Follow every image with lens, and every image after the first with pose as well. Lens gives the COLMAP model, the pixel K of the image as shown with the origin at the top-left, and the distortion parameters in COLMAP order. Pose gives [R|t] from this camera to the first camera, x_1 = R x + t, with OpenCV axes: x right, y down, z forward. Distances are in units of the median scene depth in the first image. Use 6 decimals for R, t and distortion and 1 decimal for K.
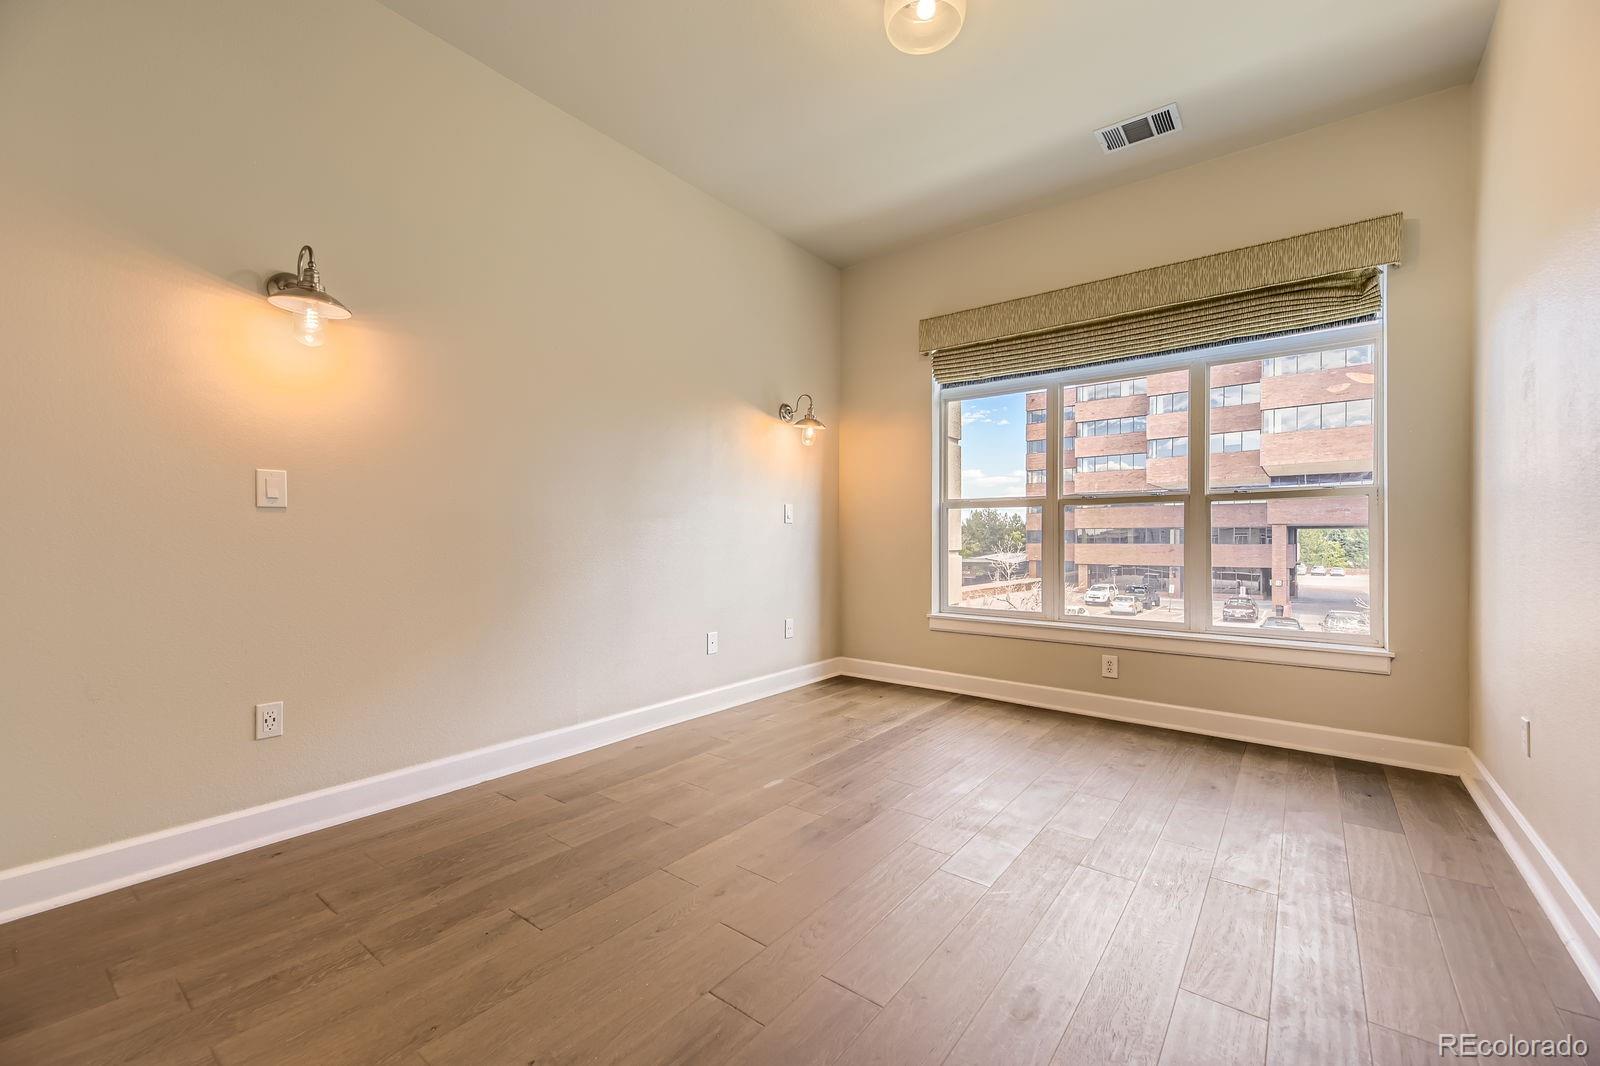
lens RADIAL K [[655.2, 0, 798.2], [0, 655.2, 538.9], [0, 0, 1]] dist [0.000859, 0.000037]
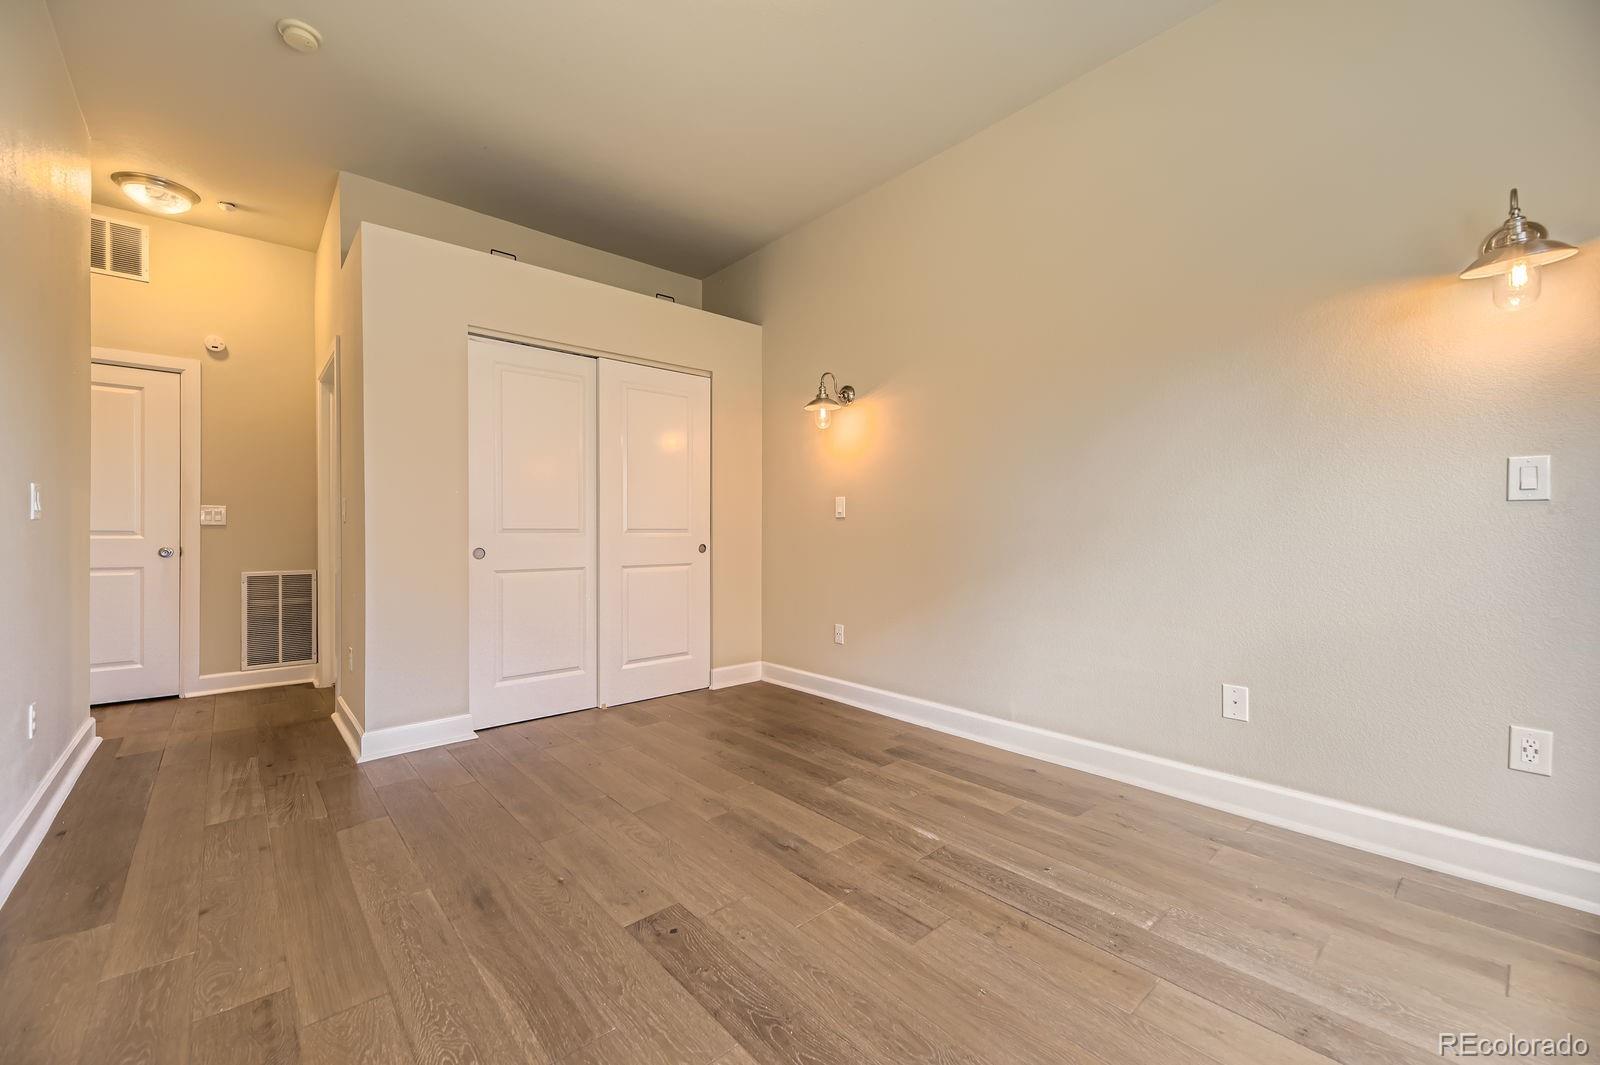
lens RADIAL K [[635.7, 0, 802.3], [0, 635.7, 547.1], [0, 0, 1]] dist [0.000983, 0.000082]
pose [[-0.184687, 0.021197, -0.982569, 0.737949], [-0.004173, 0.999741, 0.022352, -0.005573], [0.982789, 0.008229, -0.184551, 0.946778]]
